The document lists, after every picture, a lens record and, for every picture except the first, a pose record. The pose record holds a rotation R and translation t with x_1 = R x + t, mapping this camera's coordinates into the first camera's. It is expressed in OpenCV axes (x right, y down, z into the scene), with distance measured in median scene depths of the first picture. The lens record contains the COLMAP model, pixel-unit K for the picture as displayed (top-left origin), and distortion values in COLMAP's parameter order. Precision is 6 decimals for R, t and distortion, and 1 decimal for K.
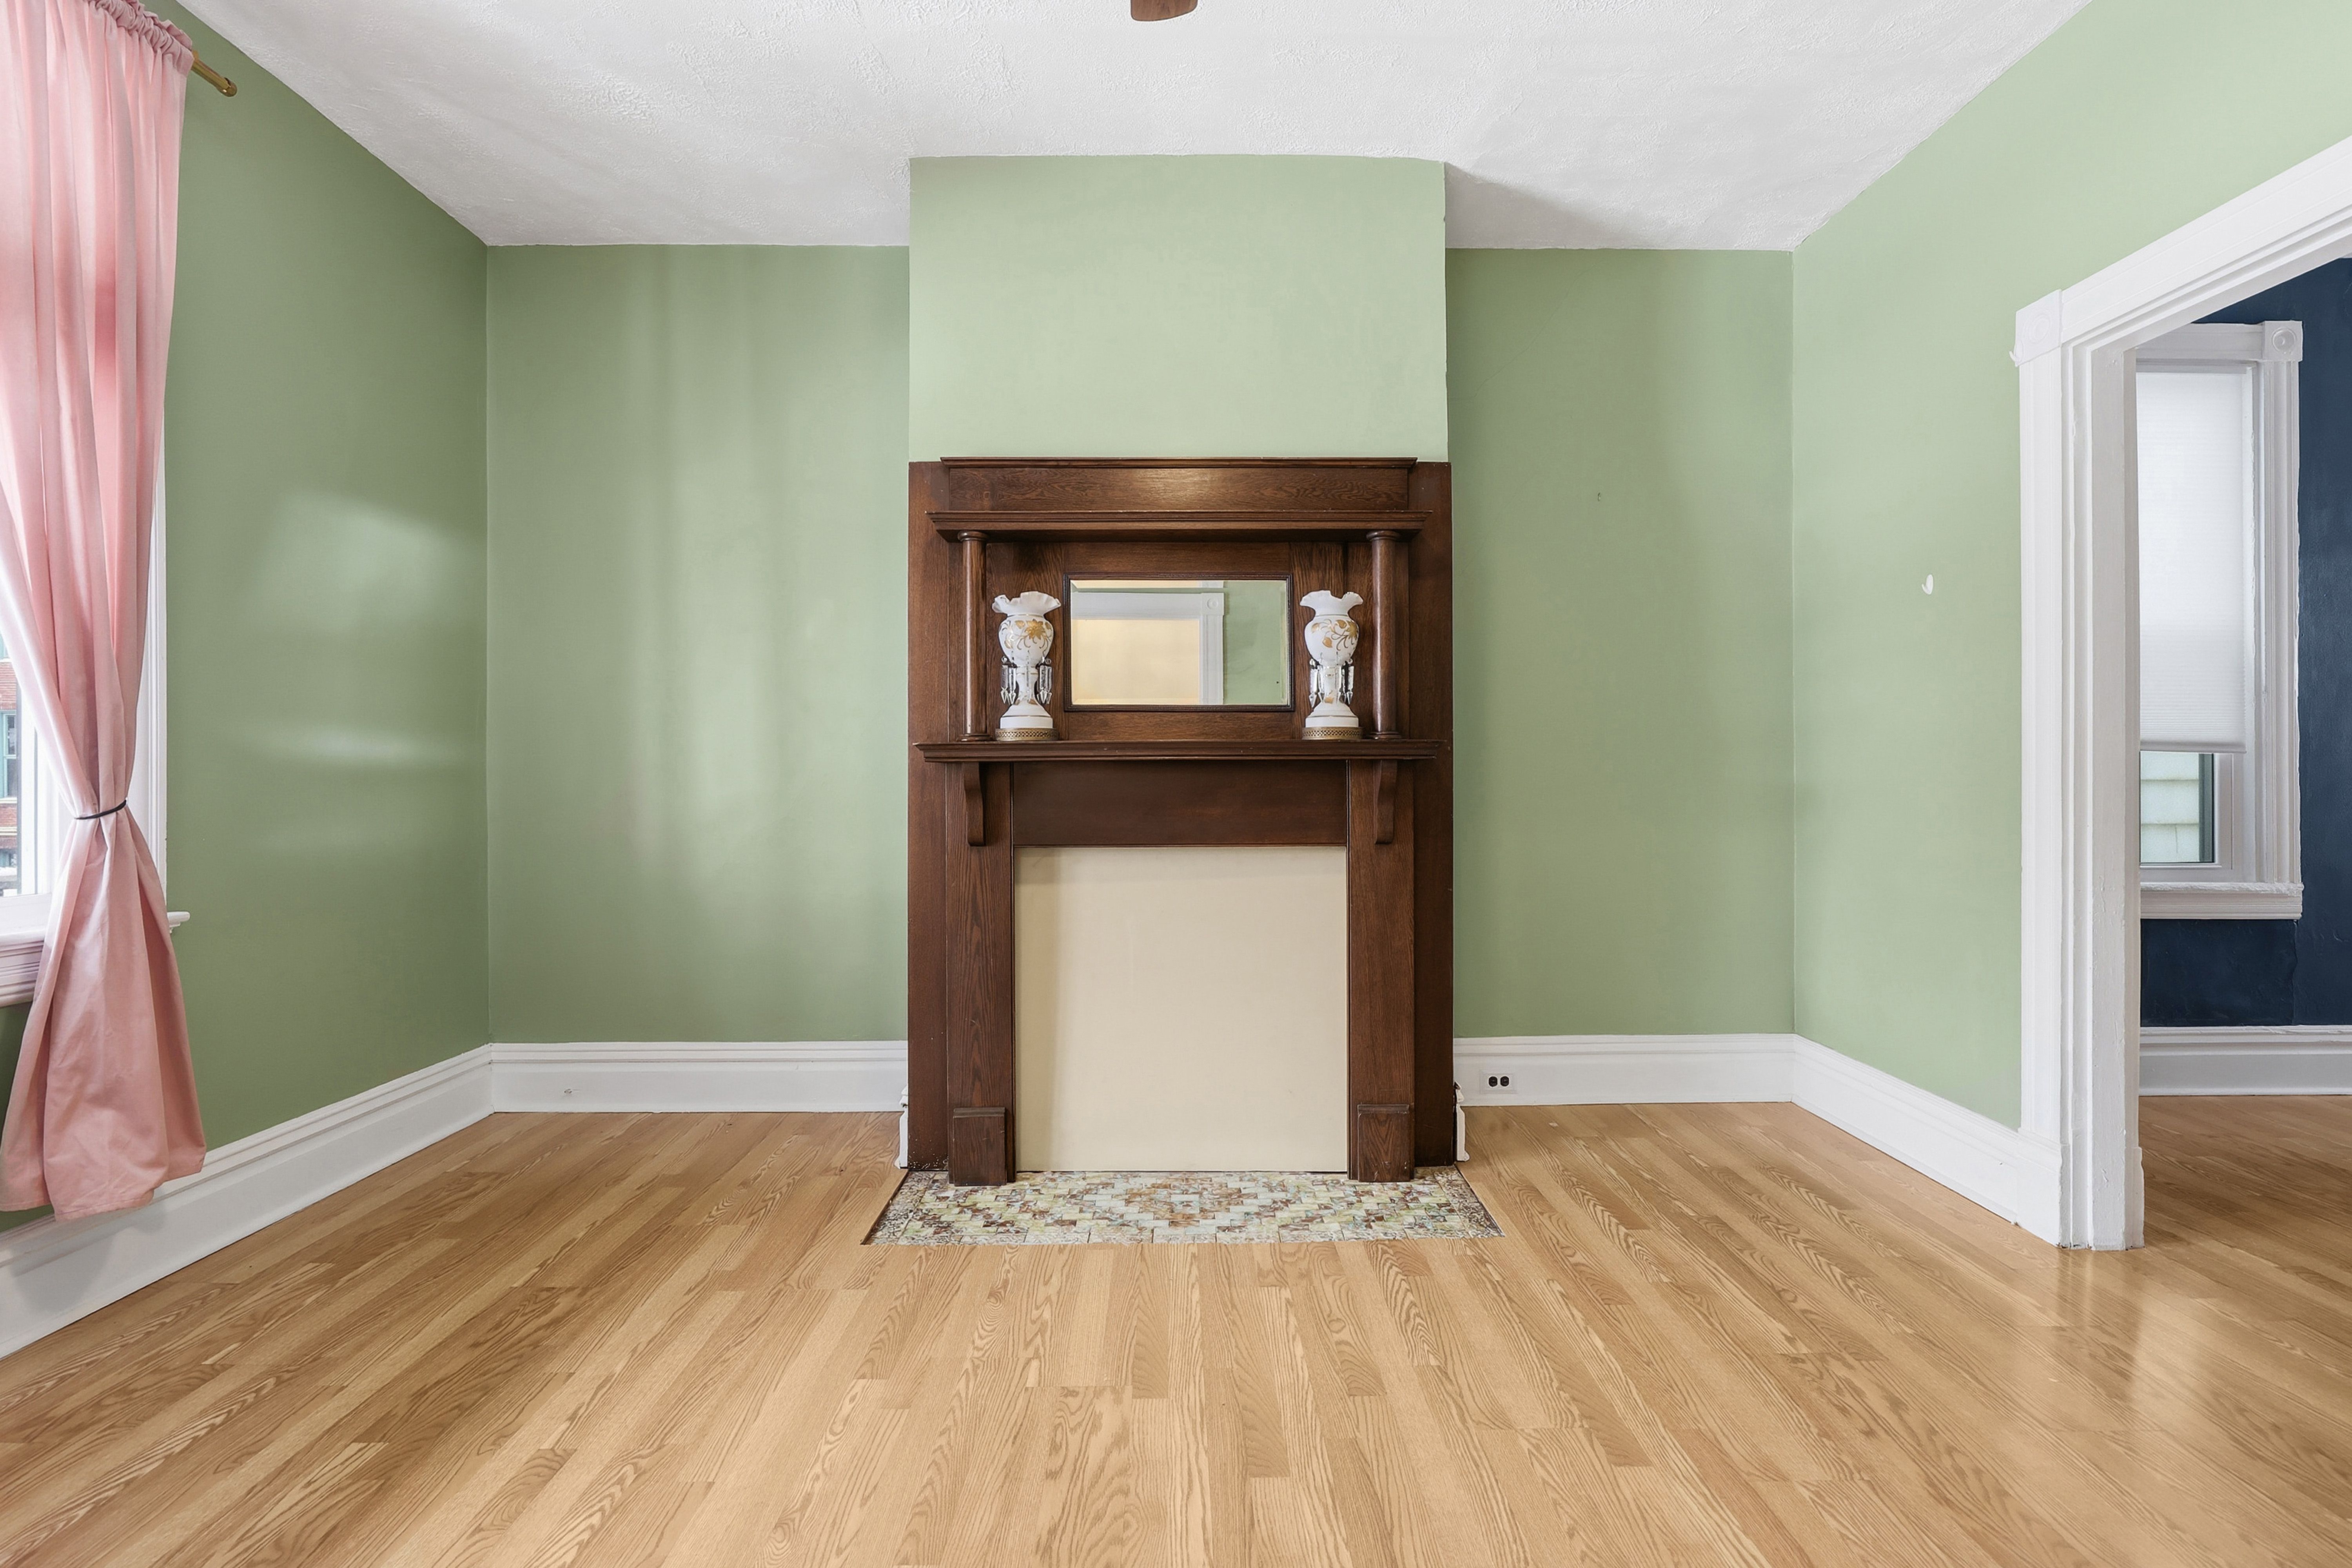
lens RADIAL K [[1092.1, 0, 1188.3], [0, 1092.1, 787.2], [0, 0, 1]] dist [-0.015600, 0.003387]
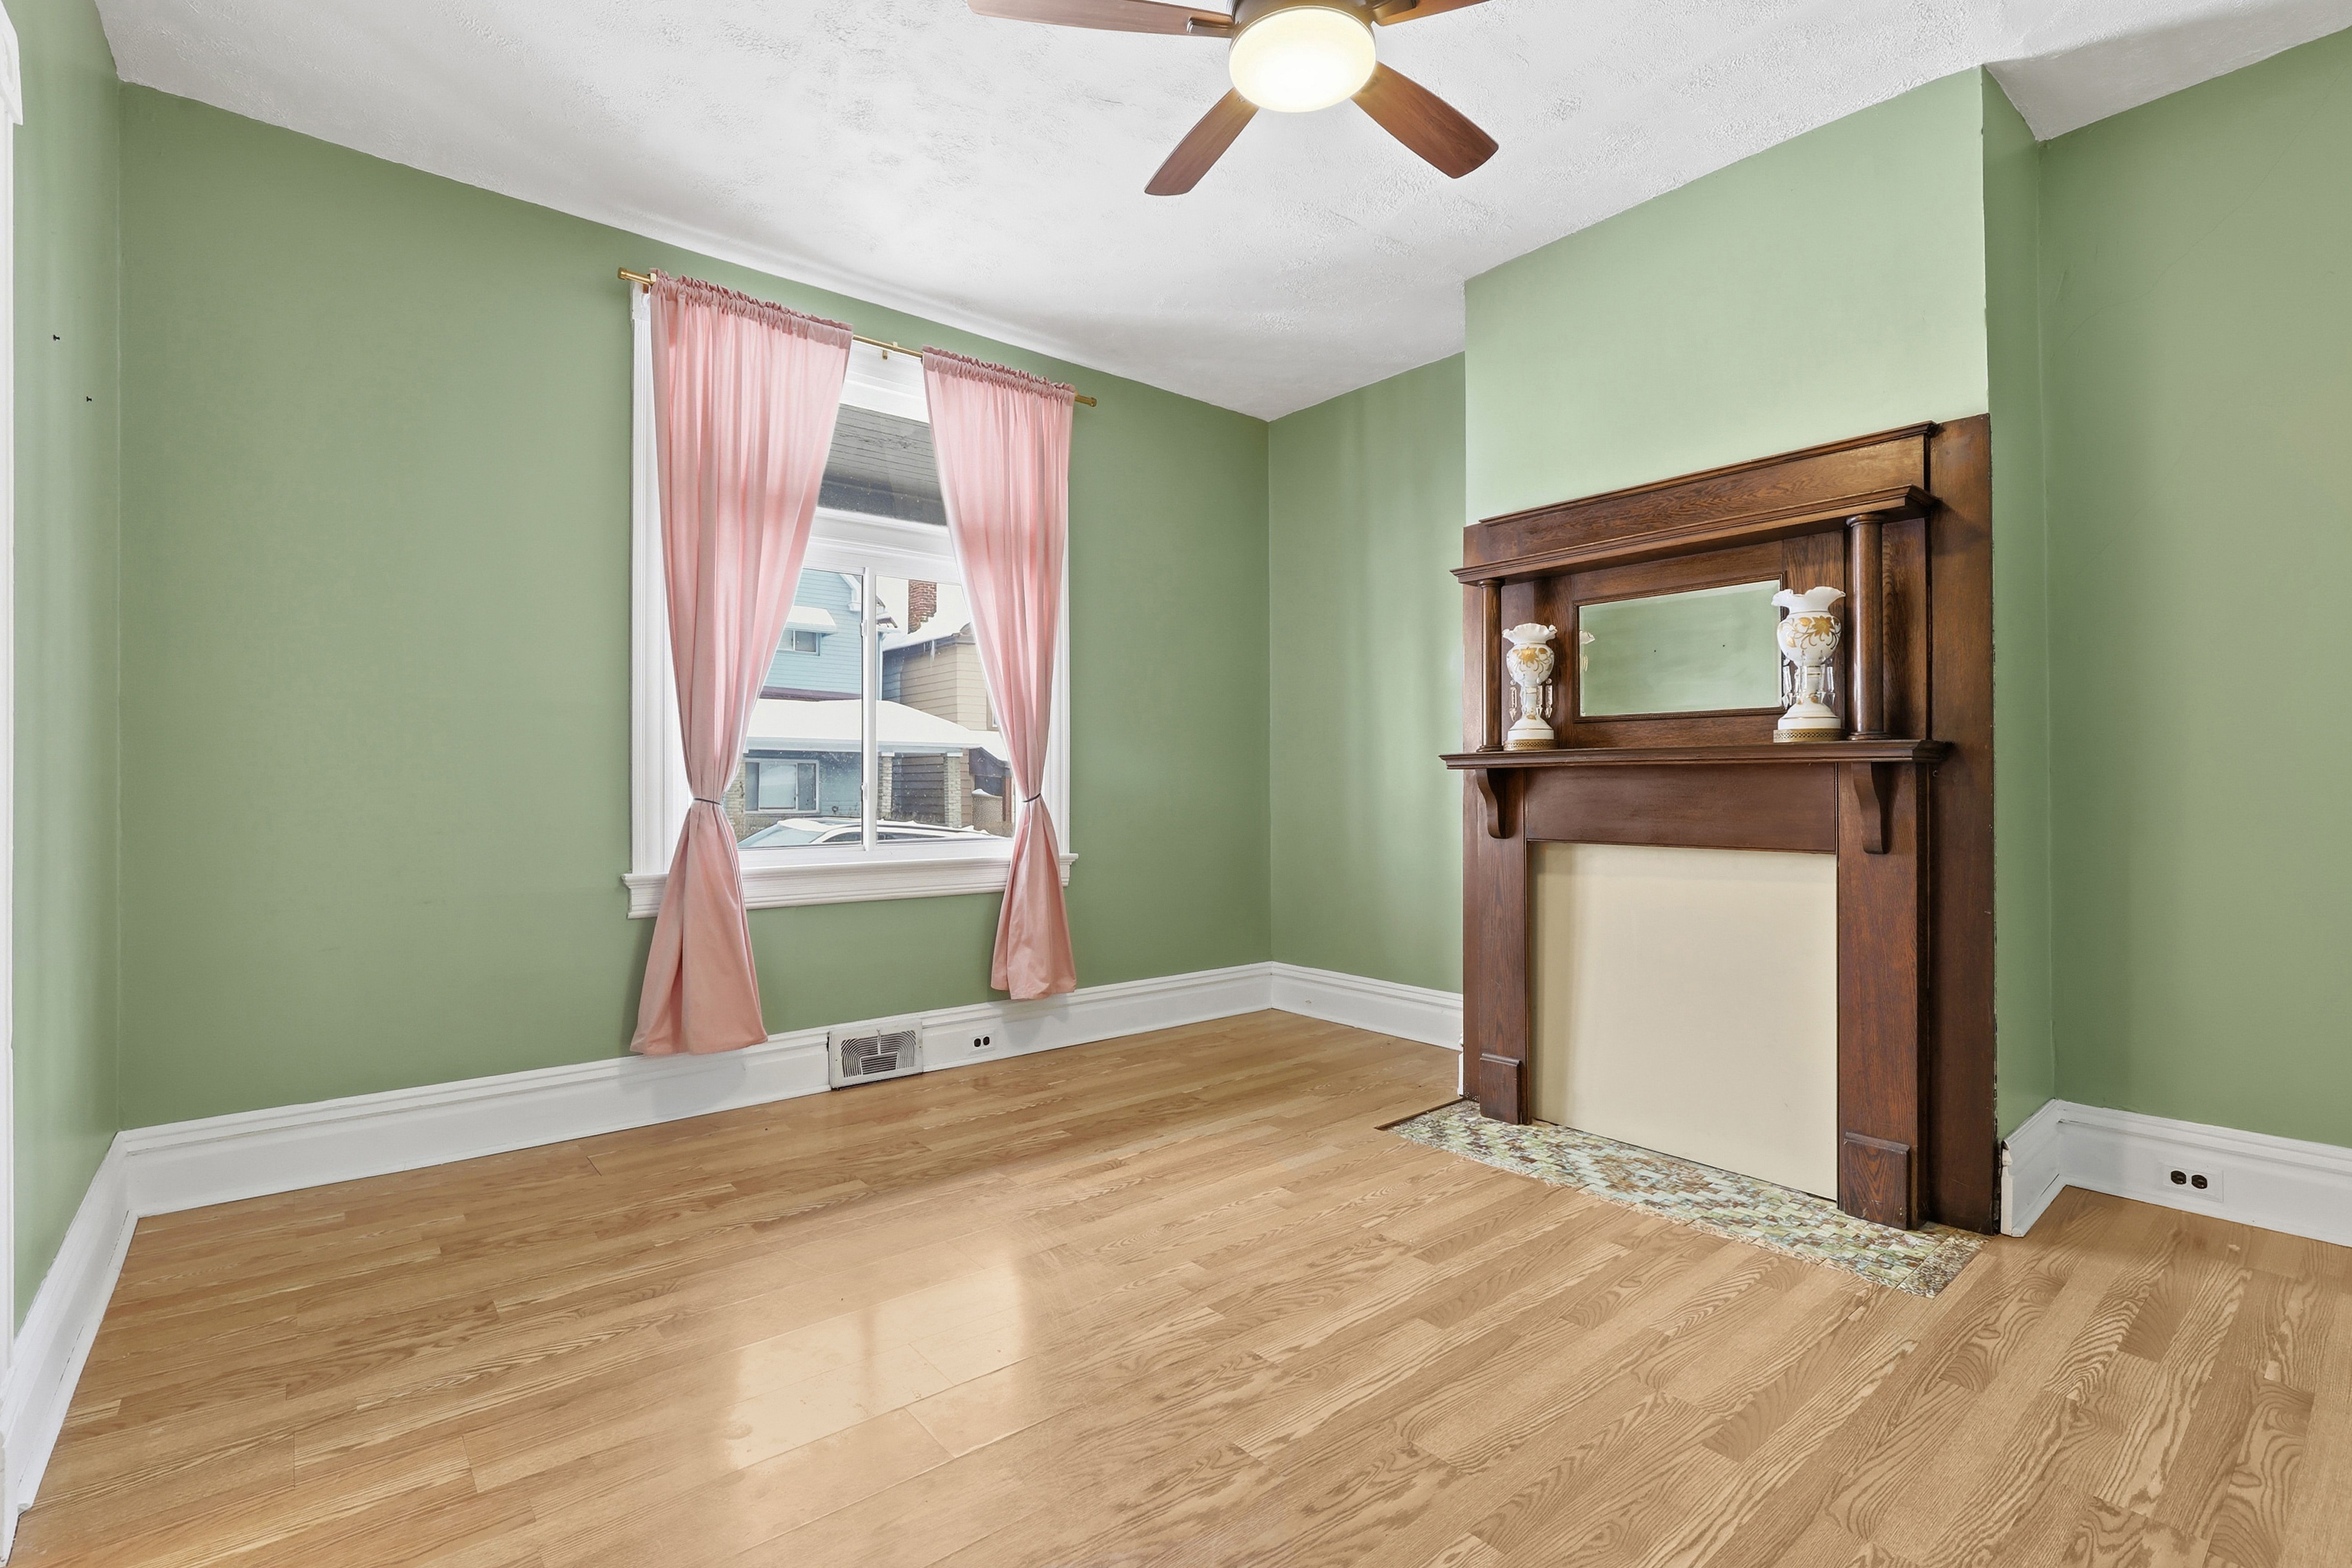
lens RADIAL K [[1092.1, 0, 1185.2], [0, 1092.1, 786.9], [0, 0, 1]] dist [-0.015600, 0.003387]
pose [[0.625195, 0.004203, -0.780457, 0.550879], [-0.005438, 0.999985, 0.001029, -0.001832], [0.780449, 0.003601, 0.625209, -0.024003]]
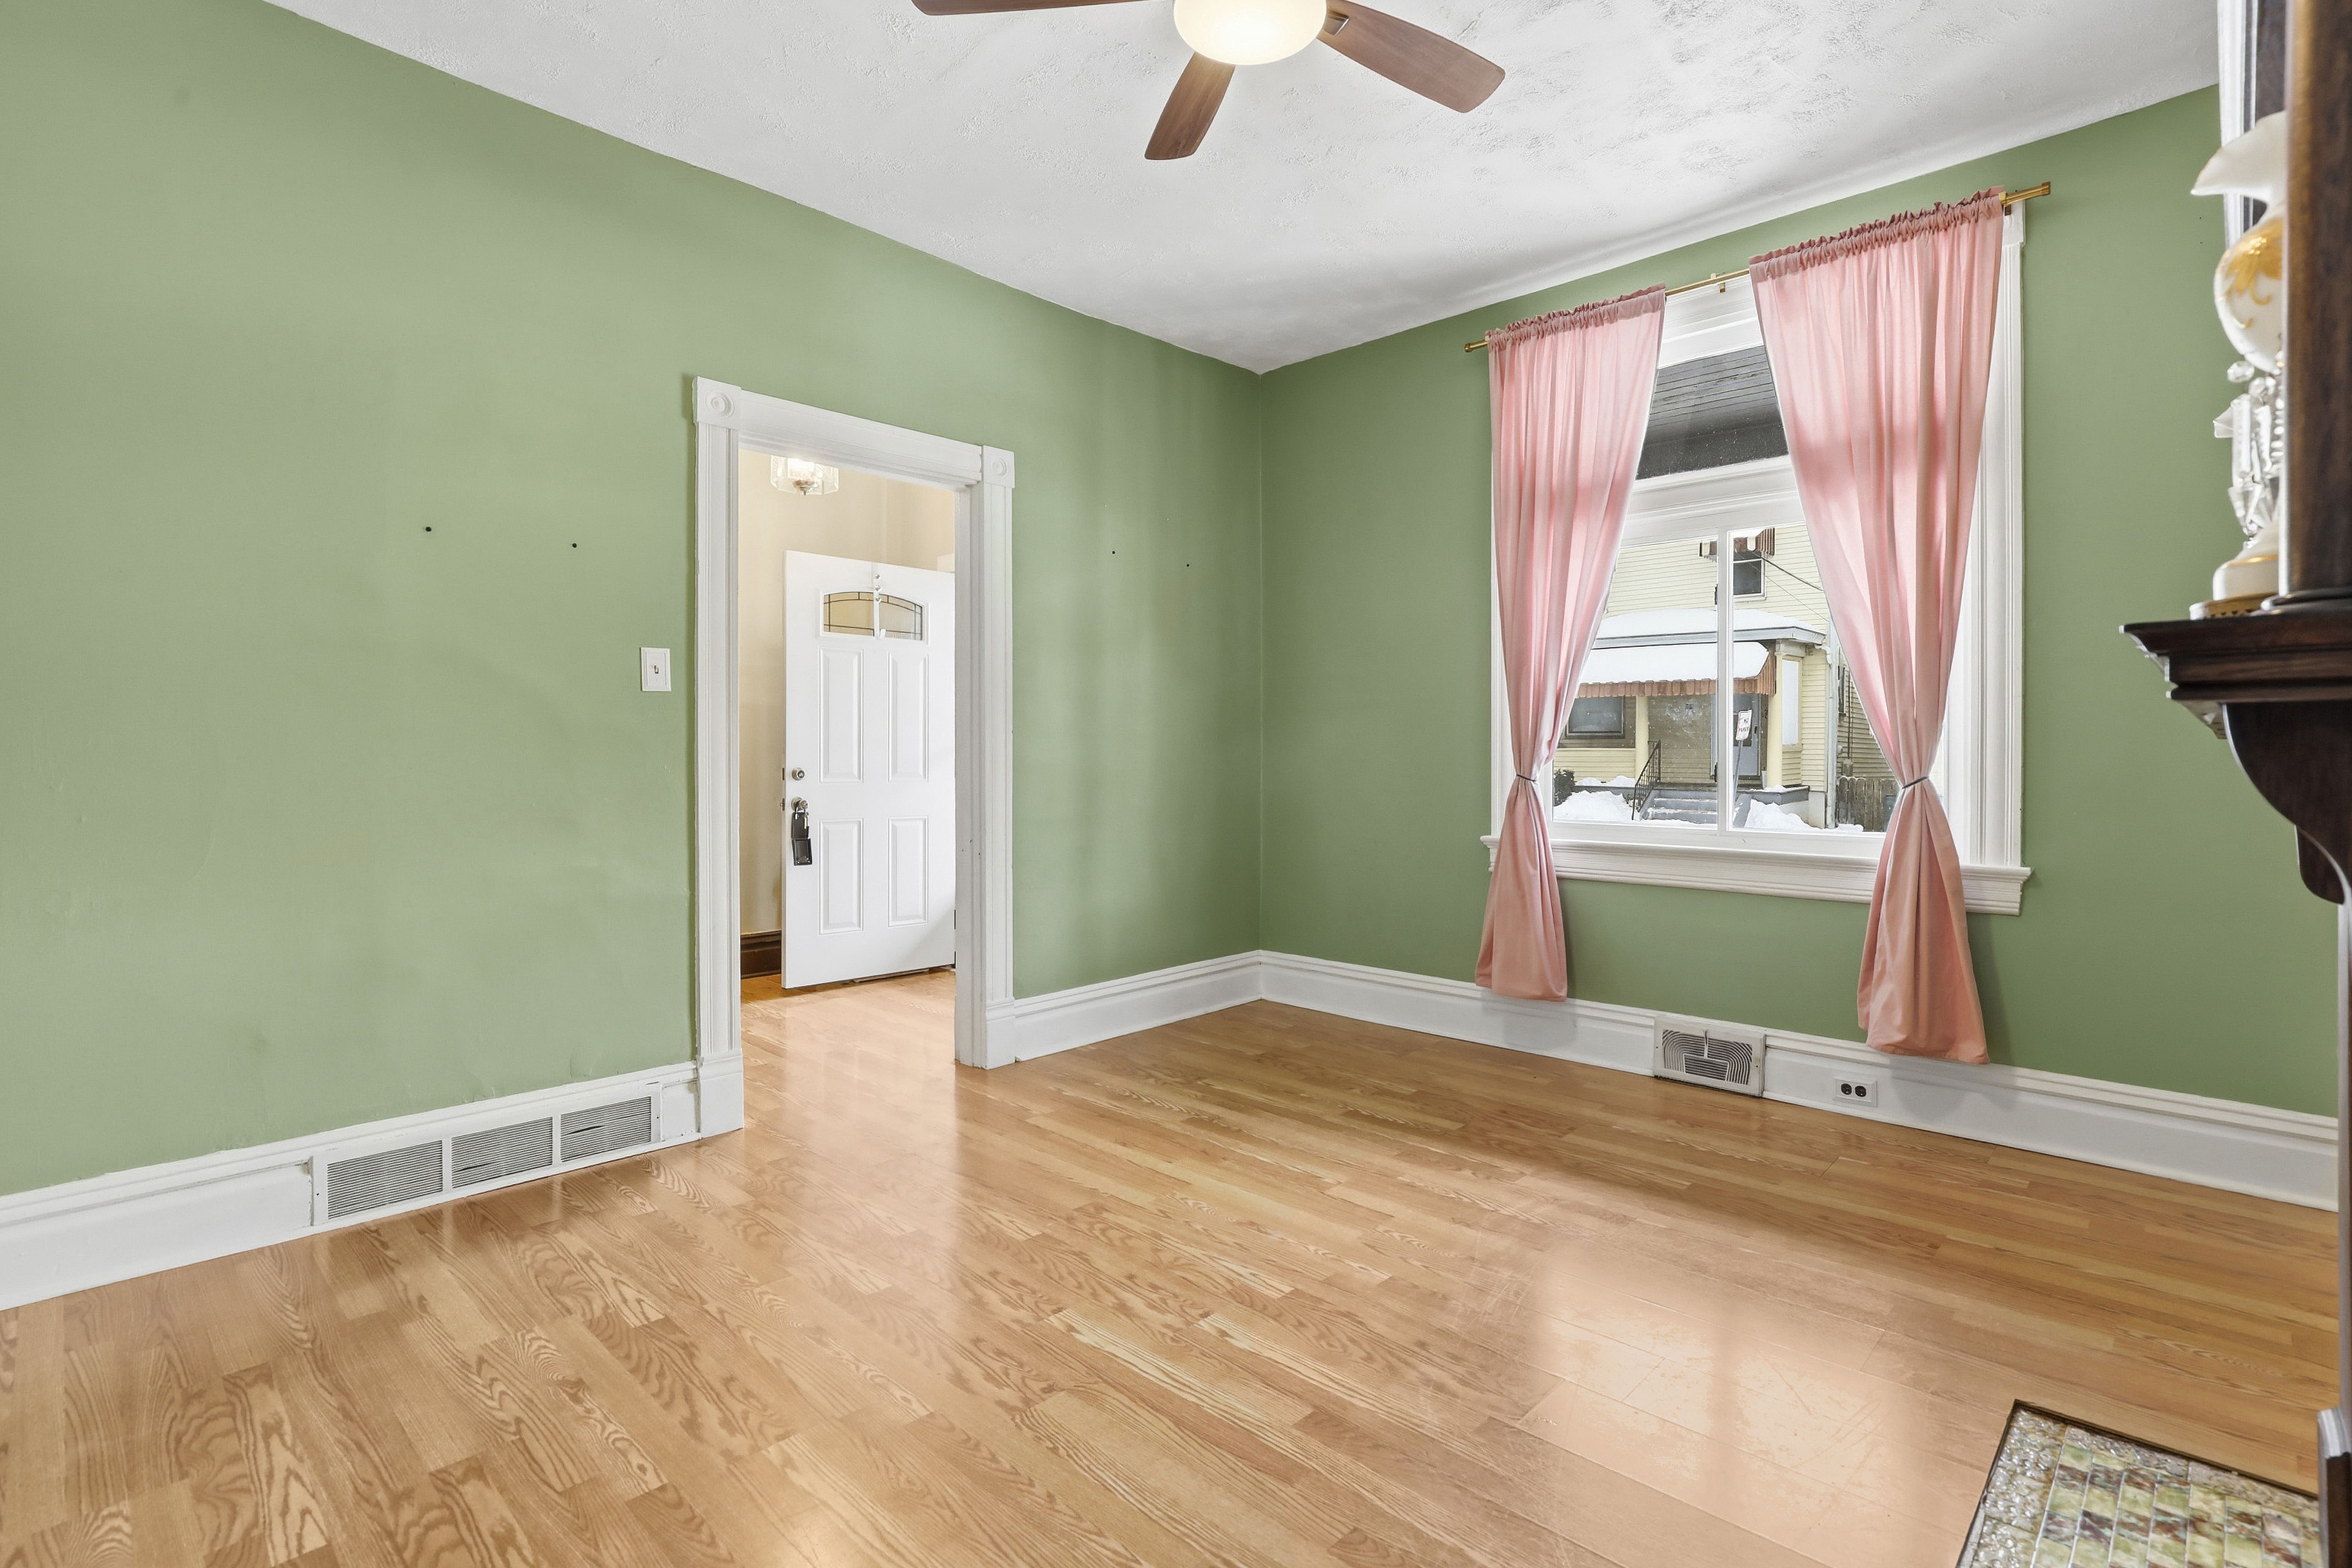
lens RADIAL K [[1092.1, 0, 1174.7], [0, 1092.1, 769.4], [0, 0, 1]] dist [-0.015600, 0.003387]
pose [[-0.714099, 0.007150, -0.700008, 0.555501], [-0.005031, 0.999870, 0.015345, -0.010747], [0.700027, 0.014479, -0.713970, 1.018320]]
